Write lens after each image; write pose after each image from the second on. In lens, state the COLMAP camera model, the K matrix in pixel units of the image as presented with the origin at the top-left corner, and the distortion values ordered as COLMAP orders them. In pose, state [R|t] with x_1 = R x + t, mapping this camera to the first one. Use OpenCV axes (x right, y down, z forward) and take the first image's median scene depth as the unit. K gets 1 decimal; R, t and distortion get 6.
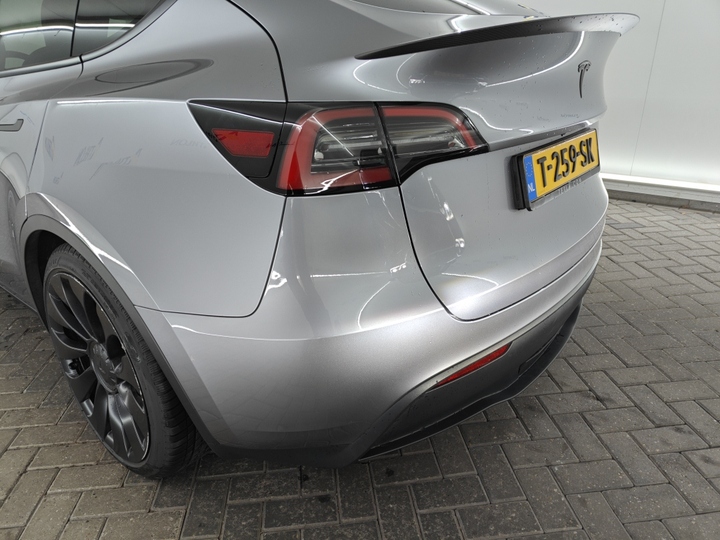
lens RADIAL K [[495.7, 0, 356.1], [0, 495.7, 271.3], [0, 0, 1]] dist [0.006795, -0.001899]
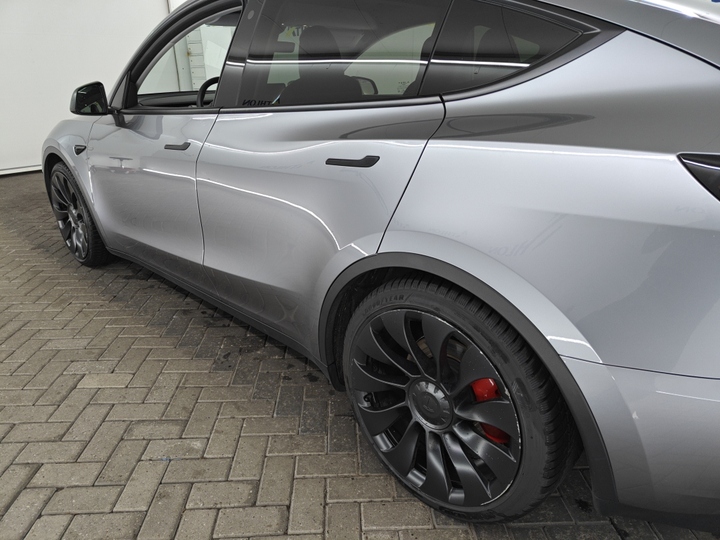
lens RADIAL K [[495.7, 0, 356.1], [0, 495.7, 271.3], [0, 0, 1]] dist [0.006795, -0.001899]
pose [[0.997254, 0.046037, -0.058013, -0.661253], [-0.047866, 0.998387, -0.030545, -0.039122], [0.056514, 0.033238, 0.997848, -0.003020]]
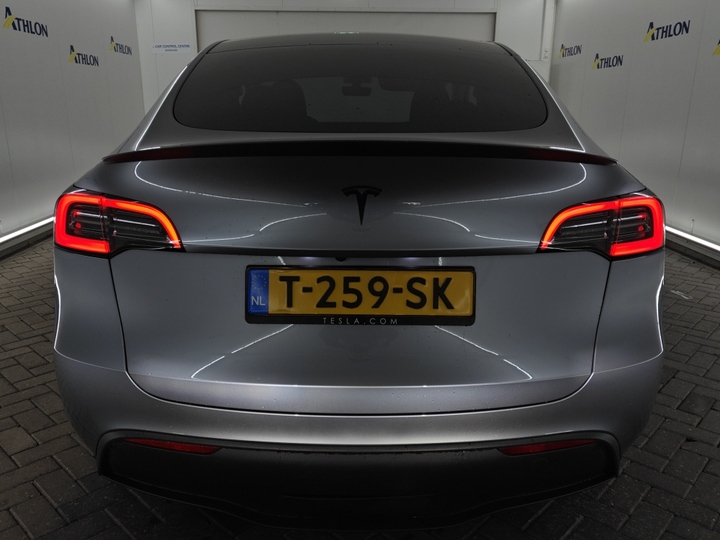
lens RADIAL K [[611.9, 0, 360.0], [0, 611.9, 270.0], [0, 0, 1]] dist [-0.007765, -0.003020]
pose [[0.635400, 0.229118, -0.737409, 1.204860], [-0.328151, 0.944564, 0.010726, -0.269738], [0.698988, 0.235166, 0.675361, 0.265379]]
